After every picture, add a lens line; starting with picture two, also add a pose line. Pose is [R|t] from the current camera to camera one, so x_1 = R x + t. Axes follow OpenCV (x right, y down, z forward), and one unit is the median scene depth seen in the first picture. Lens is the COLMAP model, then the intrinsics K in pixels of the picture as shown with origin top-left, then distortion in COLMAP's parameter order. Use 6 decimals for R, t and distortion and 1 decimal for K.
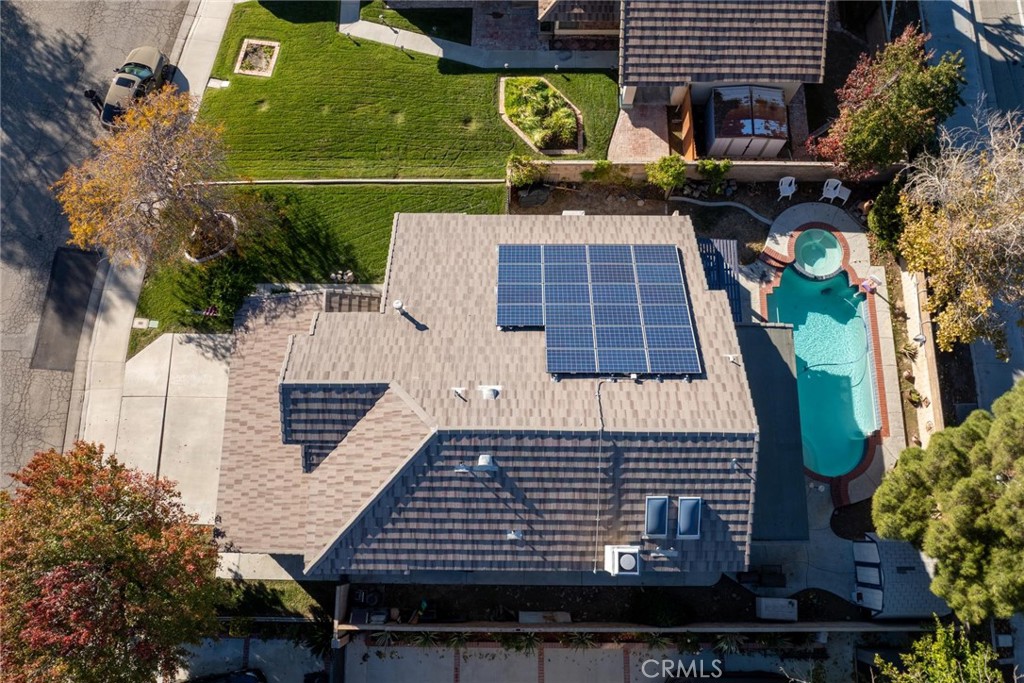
lens RADIAL K [[746.7, 0, 512.0], [0, 746.7, 341.5], [0, 0, 1]] dist [-0.055316, 0.043591]
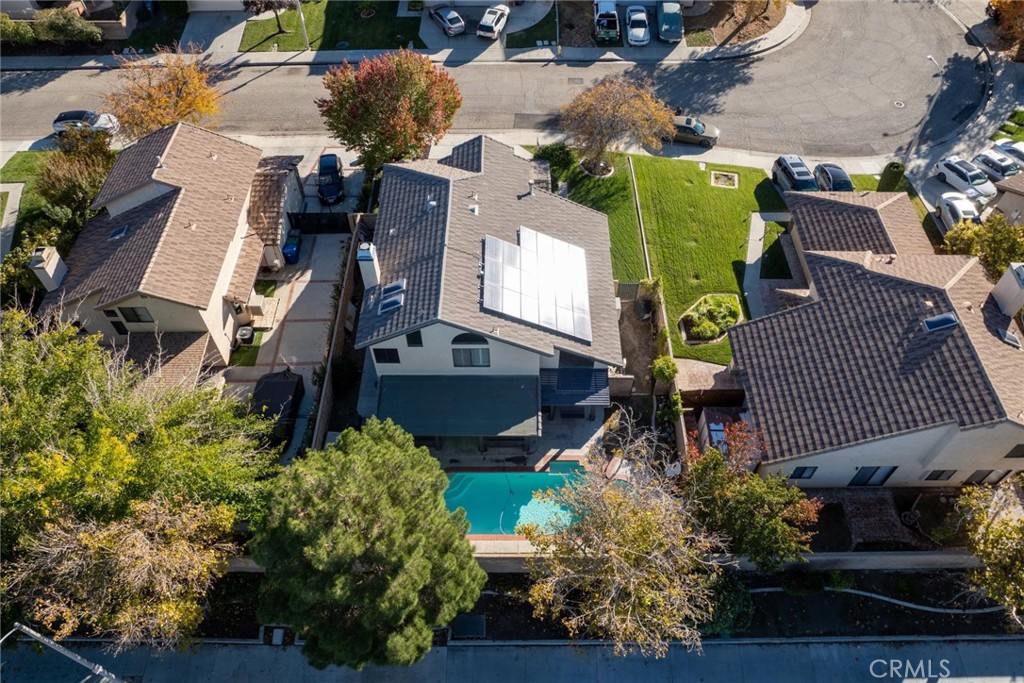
lens RADIAL K [[706.6, 0, 513.5], [0, 706.6, 360.3], [0, 0, 1]] dist [-0.024932, 0.003809]
pose [[0.005633, 0.800959, -0.598693, 0.947568], [-0.970649, 0.148330, 0.189309, -0.213694], [0.240433, 0.580055, 0.778286, -0.014728]]
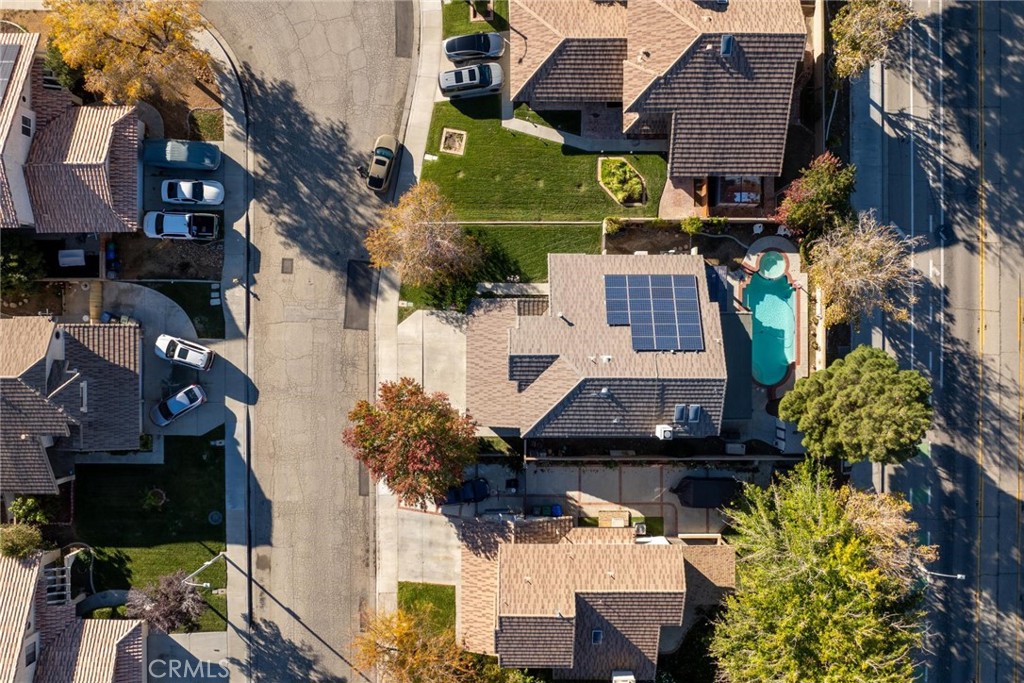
lens RADIAL K [[733.9, 0, 528.2], [0, 733.9, 342.4], [0, 0, 1]] dist [-0.027836, 0.003290]
pose [[0.999989, -0.004696, 0.000255, -0.205557], [0.004500, 0.971084, 0.238697, -0.392554], [-0.001368, -0.238693, 0.971094, -0.858096]]
